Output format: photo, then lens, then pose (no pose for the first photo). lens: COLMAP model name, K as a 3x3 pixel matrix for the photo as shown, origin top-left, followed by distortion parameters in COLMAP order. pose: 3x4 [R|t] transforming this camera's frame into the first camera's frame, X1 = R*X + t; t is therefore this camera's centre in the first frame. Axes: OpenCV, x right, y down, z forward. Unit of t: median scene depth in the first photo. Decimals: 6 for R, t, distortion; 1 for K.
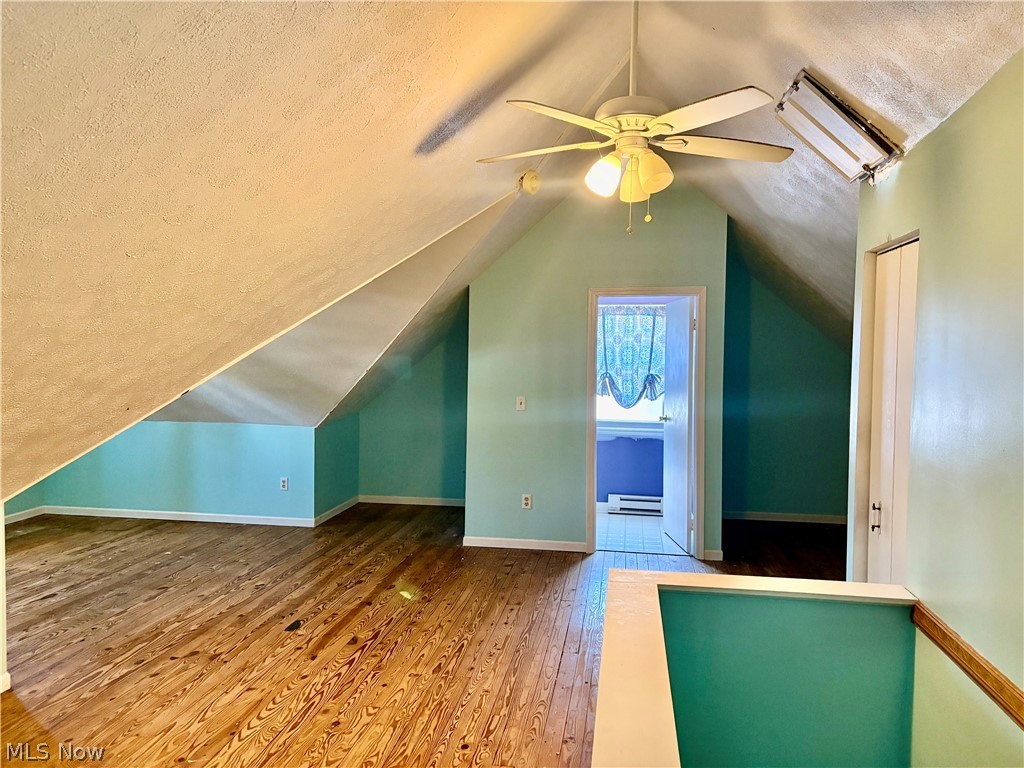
lens RADIAL K [[764.9, 0, 512.0], [0, 764.9, 384.0], [0, 0, 1]] dist [0.057547, -0.069290]
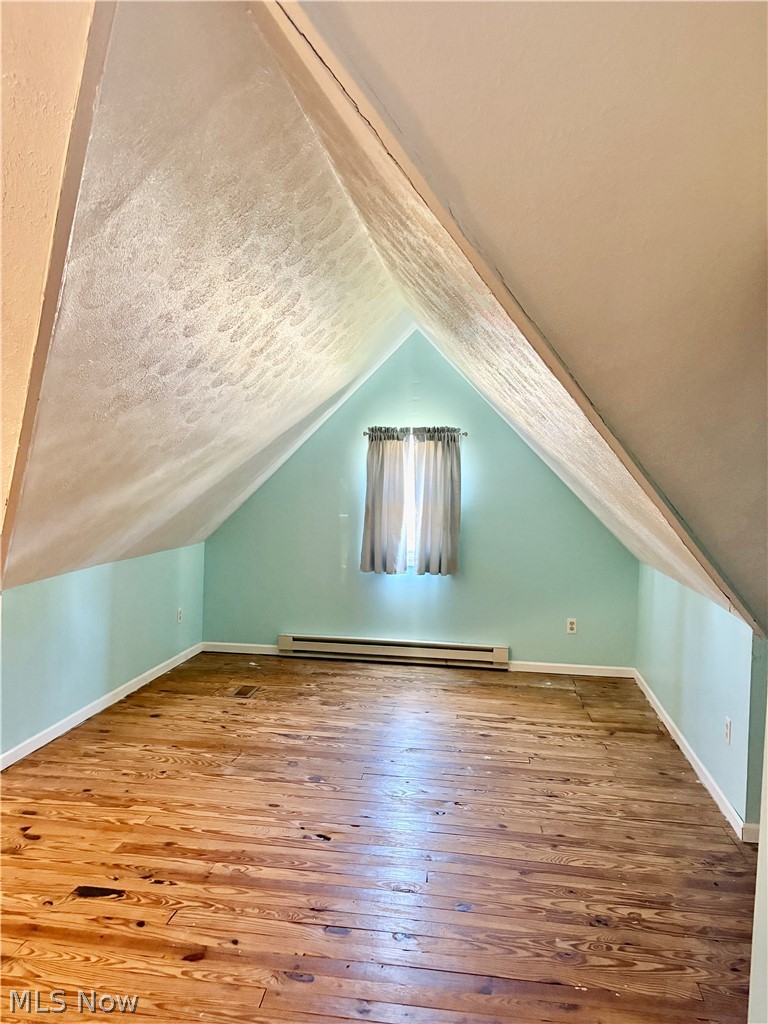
lens RADIAL K [[764.9, 0, 384.0], [0, 764.9, 512.0], [0, 0, 1]] dist [0.057547, -0.069290]
pose [[0.014649, 0.028907, -0.999475, 0.312359], [-0.068165, 0.997285, 0.027844, -0.020461], [0.997567, 0.067721, 0.016579, 1.134745]]
